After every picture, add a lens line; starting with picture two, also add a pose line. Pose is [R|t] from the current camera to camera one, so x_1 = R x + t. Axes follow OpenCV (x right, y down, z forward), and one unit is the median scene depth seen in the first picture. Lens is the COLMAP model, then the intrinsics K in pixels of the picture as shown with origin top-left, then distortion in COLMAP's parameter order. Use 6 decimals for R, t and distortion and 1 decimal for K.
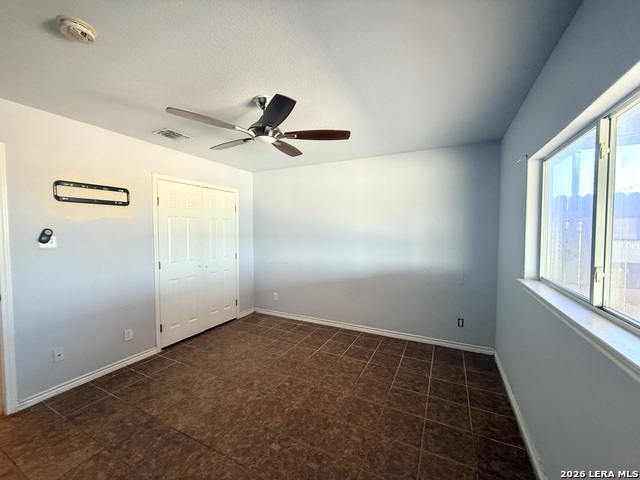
lens RADIAL K [[256.6, 0, 321.3], [0, 256.6, 239.5], [0, 0, 1]] dist [-0.002666, 0.001294]
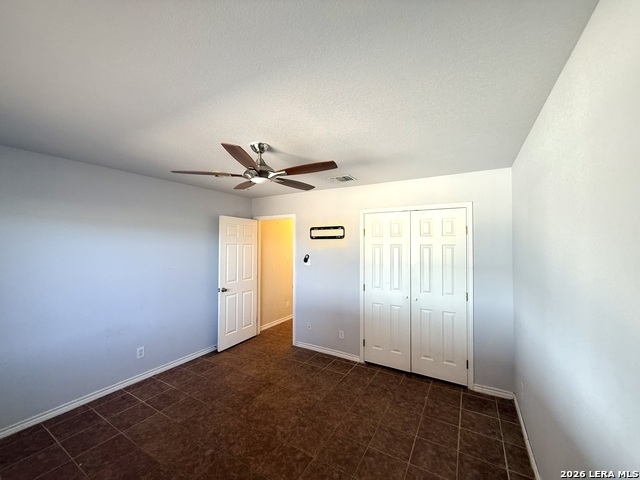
lens RADIAL K [[256.6, 0, 321.0], [0, 256.6, 238.6], [0, 0, 1]] dist [-0.002666, 0.001294]
pose [[-0.072260, -0.025155, -0.997069, 0.621612], [-0.039366, 0.998975, -0.022351, -0.097832], [0.996609, 0.037635, -0.073176, 1.000367]]
